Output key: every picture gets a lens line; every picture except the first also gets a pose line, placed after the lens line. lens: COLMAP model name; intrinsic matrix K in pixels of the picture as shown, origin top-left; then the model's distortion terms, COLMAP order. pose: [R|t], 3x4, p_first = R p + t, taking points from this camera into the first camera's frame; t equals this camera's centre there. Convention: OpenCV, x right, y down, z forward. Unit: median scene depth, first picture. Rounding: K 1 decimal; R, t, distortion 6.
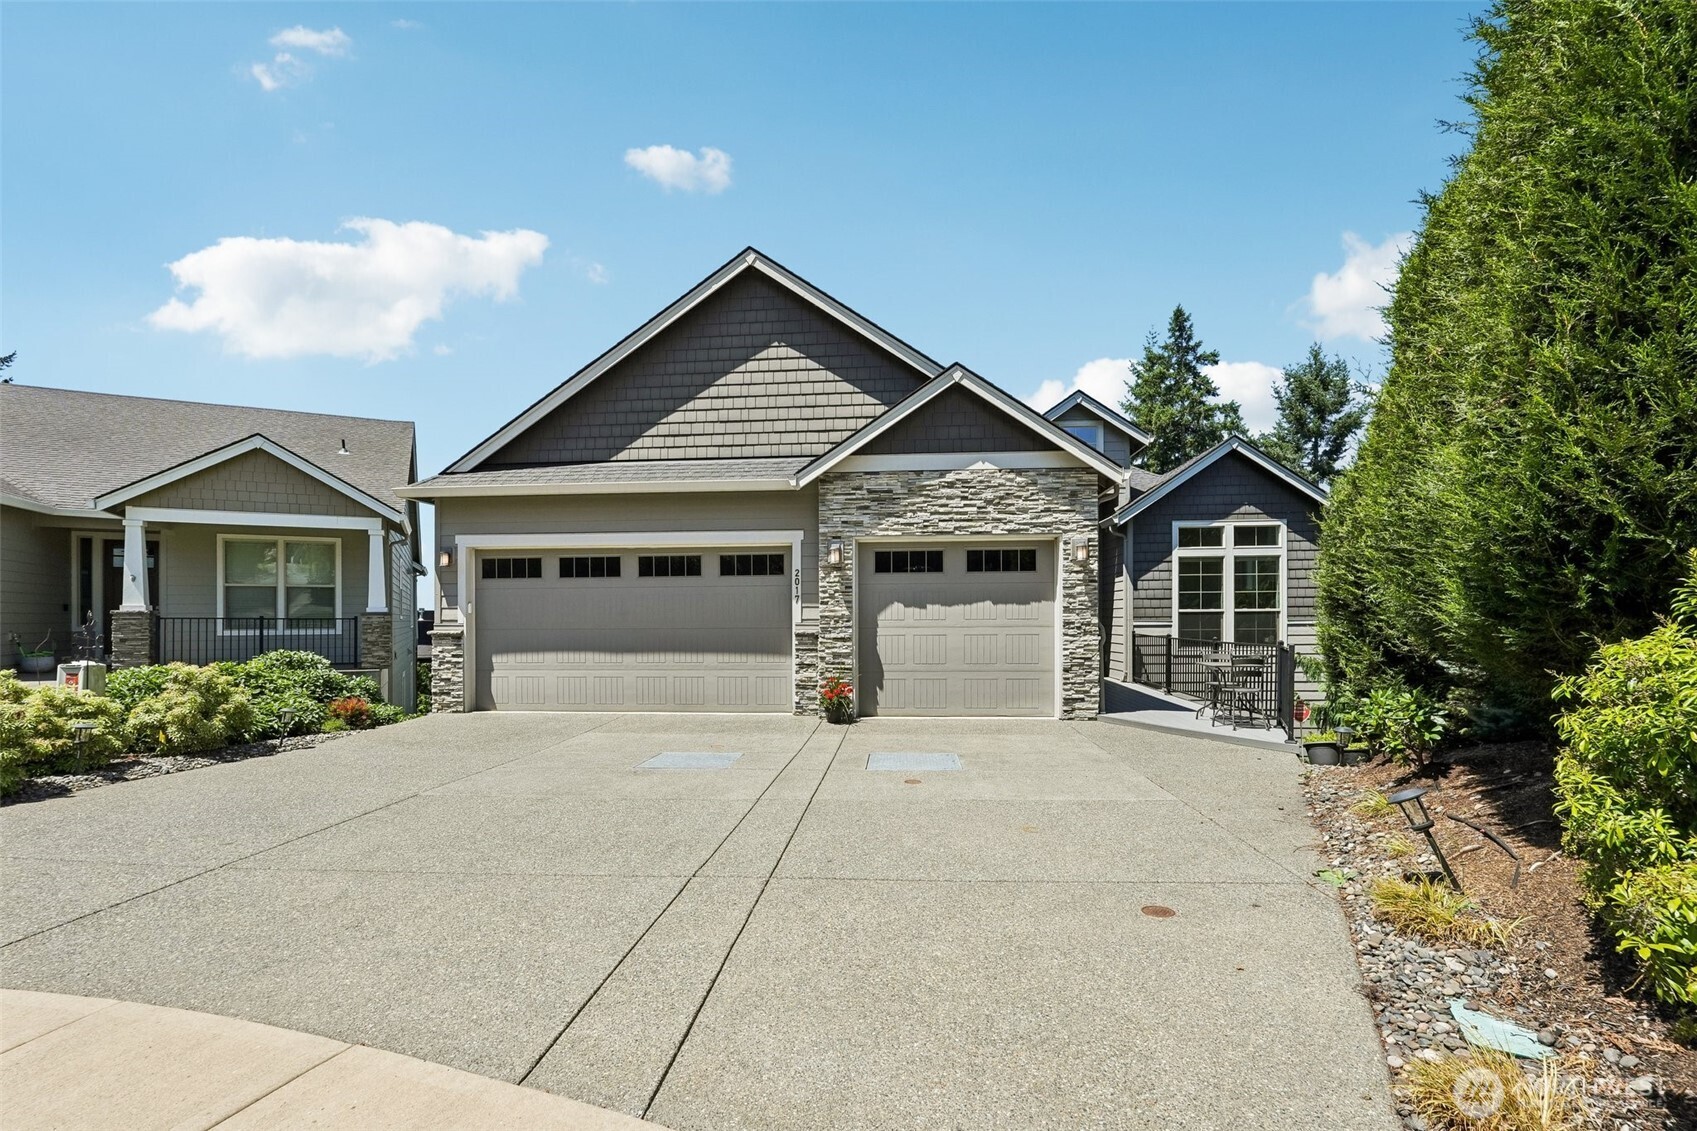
lens RADIAL K [[742.8, 0, 842.2], [0, 742.8, 564.9], [0, 0, 1]] dist [-0.004325, 0.000500]
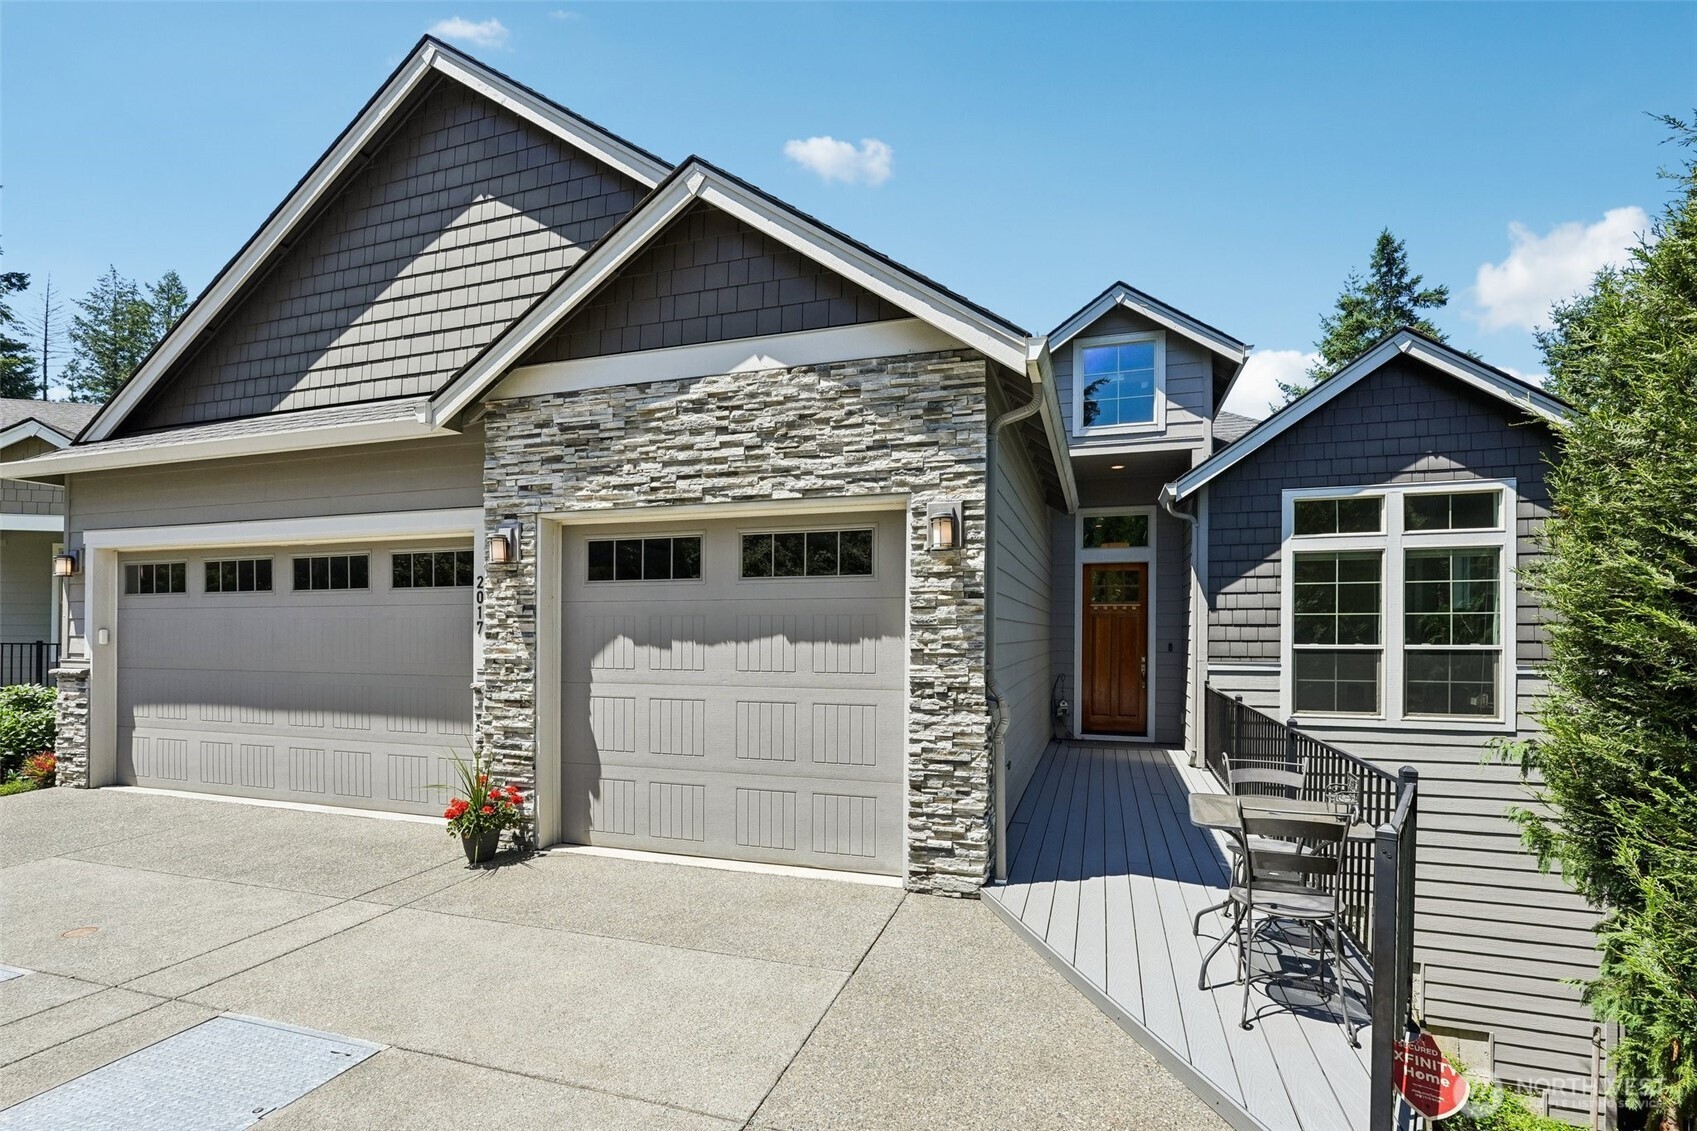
lens RADIAL K [[849.6, 0, 730.5], [0, 849.6, 587.1], [0, 0, 1]] dist [-0.005316, -0.000999]
pose [[0.972873, -0.005469, -0.231277, 0.295385], [0.007890, 0.999923, 0.009545, 0.010397], [0.231207, -0.011110, 0.972841, 0.430916]]
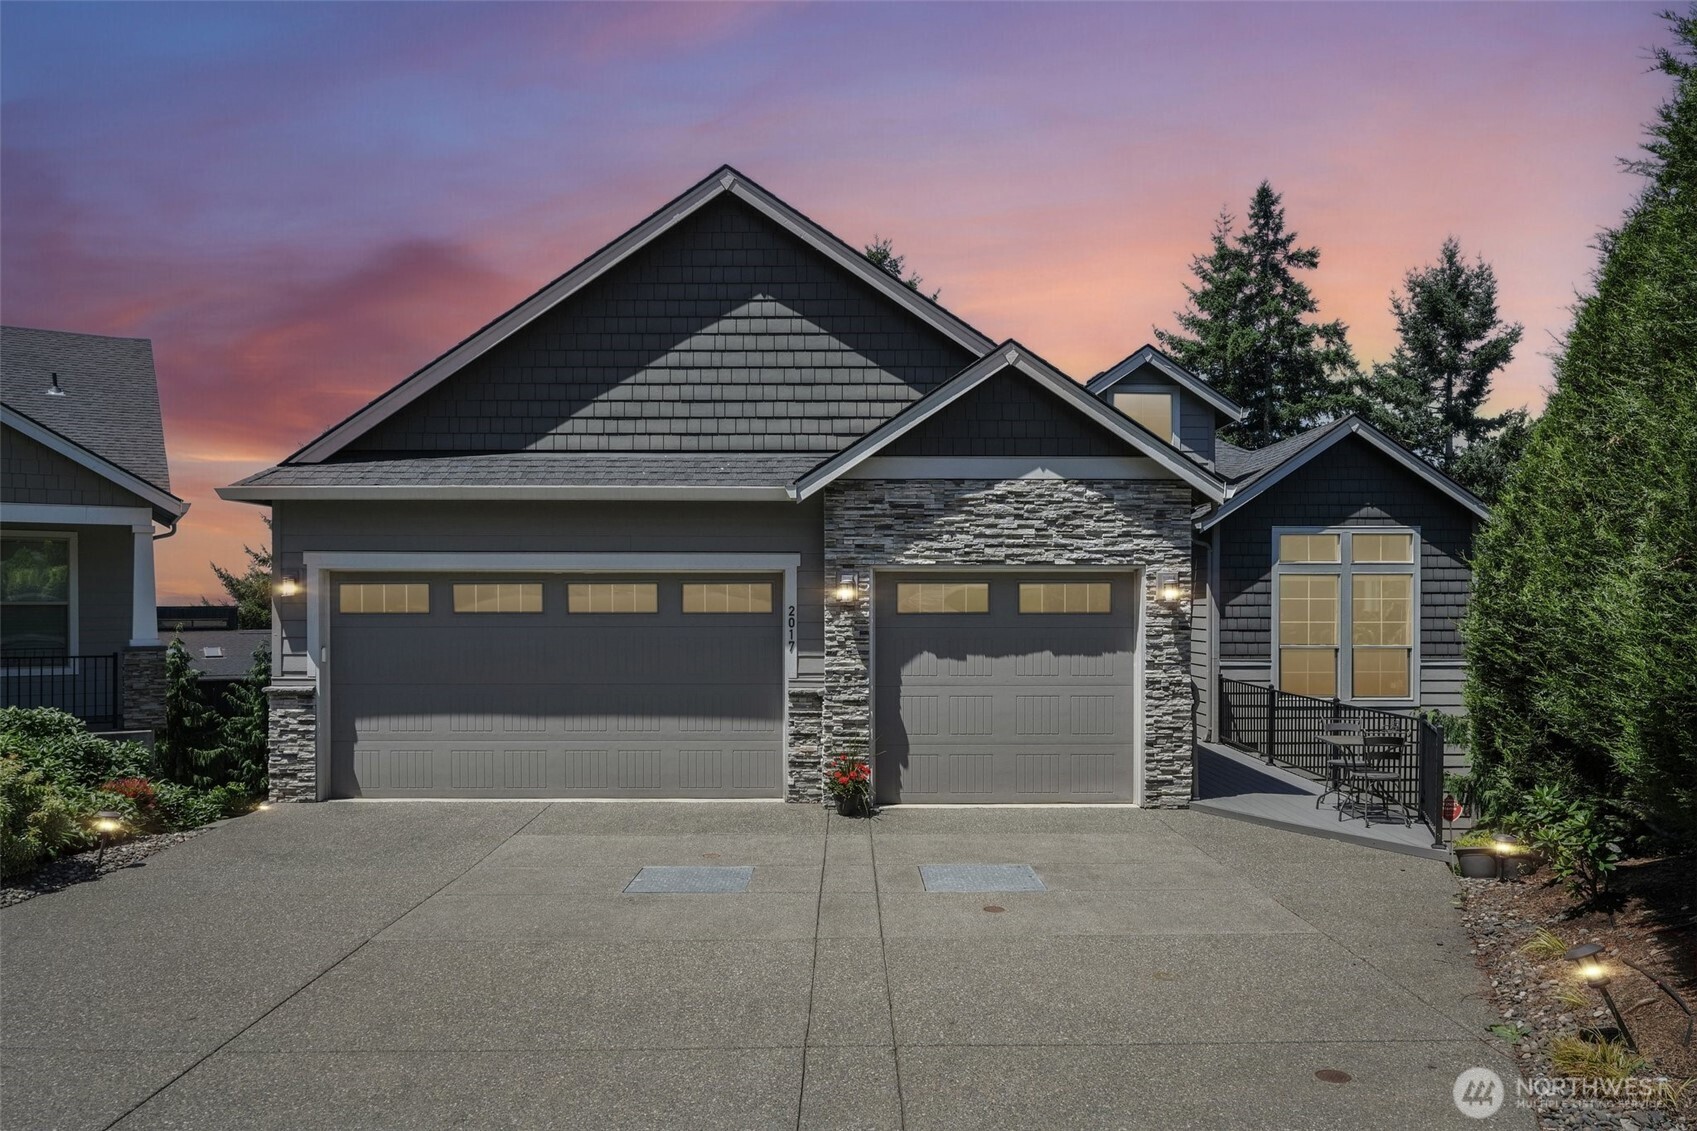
lens RADIAL K [[1084.1, 0, 859.8], [0, 1084.1, 555.1], [0, 0, 1]] dist [0.010734, -0.006143]
pose [[0.997337, 0.005595, 0.072714, -0.075926], [-0.006032, 0.999965, 0.005787, -0.054881], [-0.072679, -0.006210, 0.997336, -0.091738]]
